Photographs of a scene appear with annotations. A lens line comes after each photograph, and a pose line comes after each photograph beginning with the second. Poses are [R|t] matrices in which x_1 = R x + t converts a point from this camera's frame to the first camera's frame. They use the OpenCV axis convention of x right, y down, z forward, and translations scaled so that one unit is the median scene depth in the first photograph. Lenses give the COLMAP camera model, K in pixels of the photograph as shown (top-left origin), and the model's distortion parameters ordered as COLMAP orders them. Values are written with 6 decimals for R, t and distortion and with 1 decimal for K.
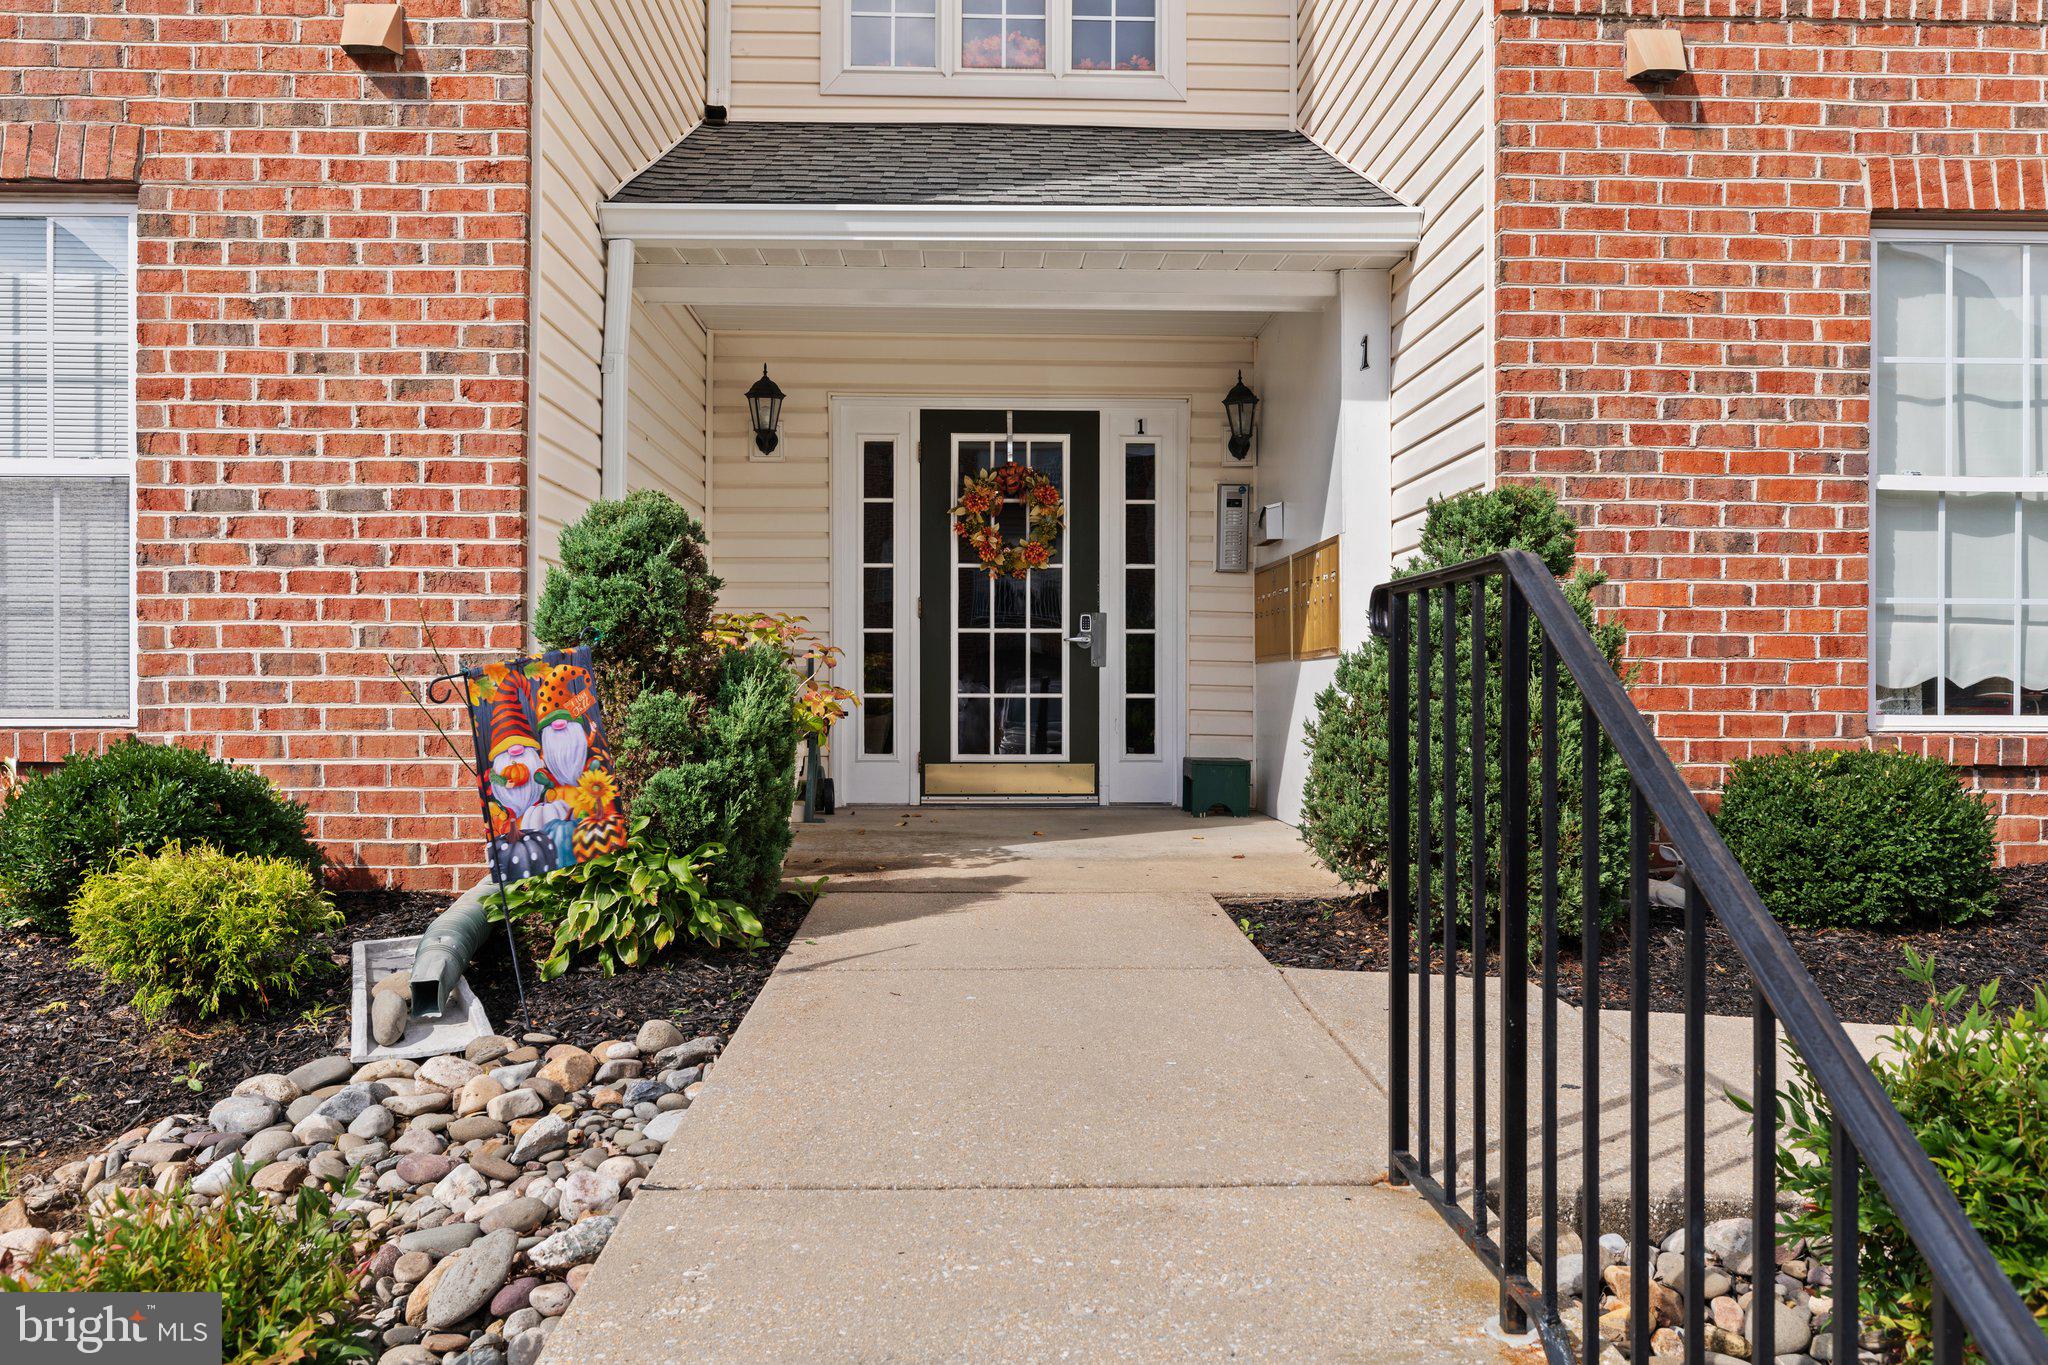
lens RADIAL K [[1594.9, 0, 1025.2], [0, 1594.9, 681.6], [0, 0, 1]] dist [-0.000193, -0.000045]
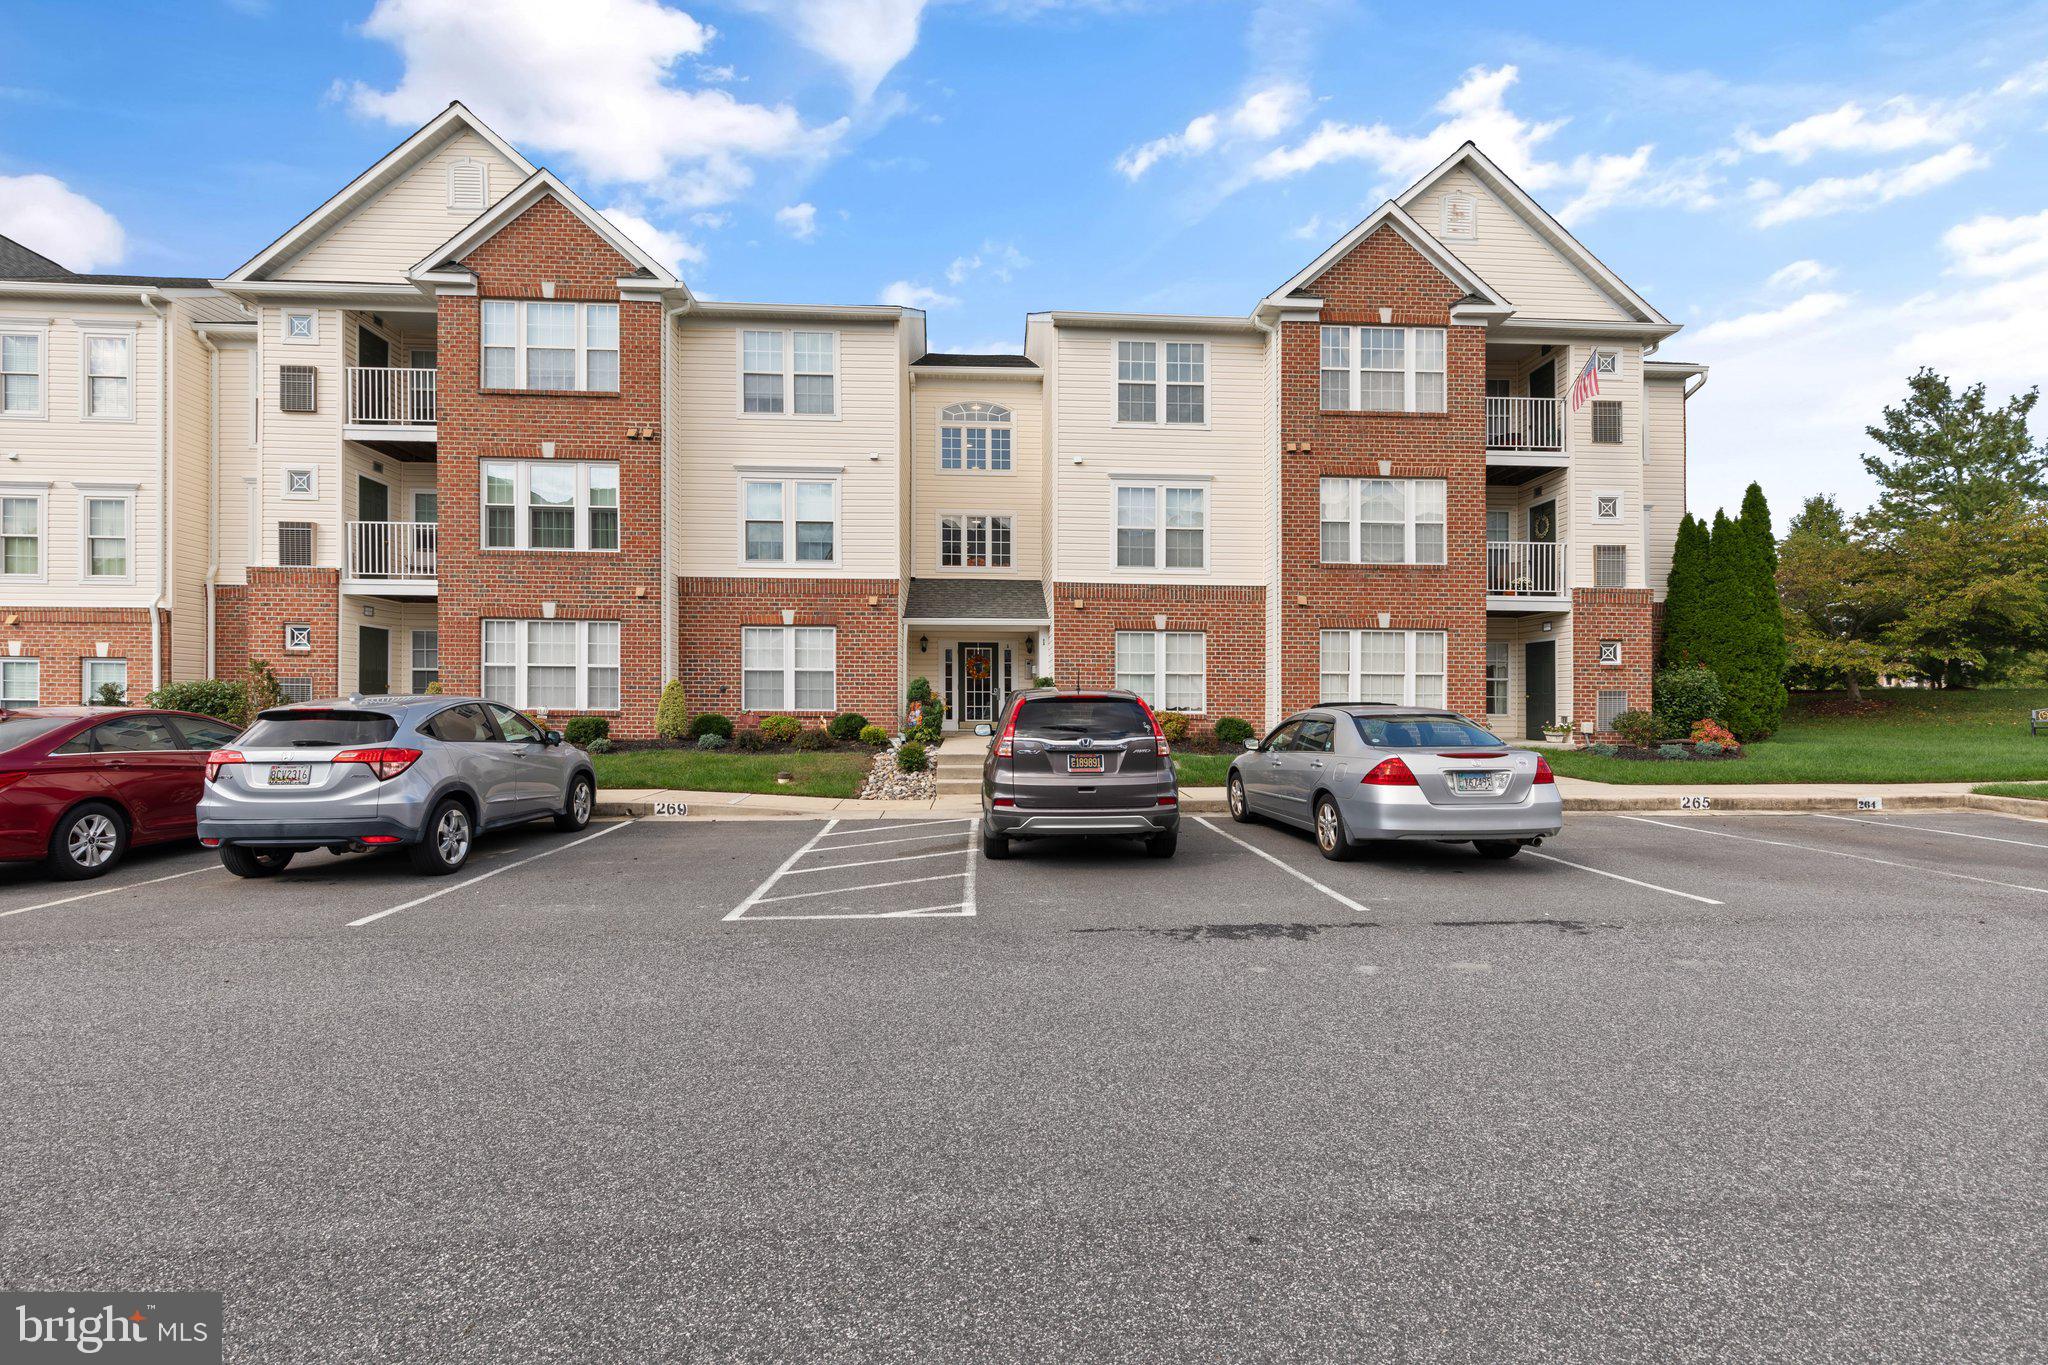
lens RADIAL K [[933.8, 0, 1025.7], [0, 933.8, 695.5], [0, 0, 1]] dist [0.001241, 0.000388]
pose [[0.999632, -0.003982, 0.026843, 0.052886], [0.004162, 0.999969, -0.006652, -0.003483], [-0.026816, 0.006761, 0.999618, -1.626900]]
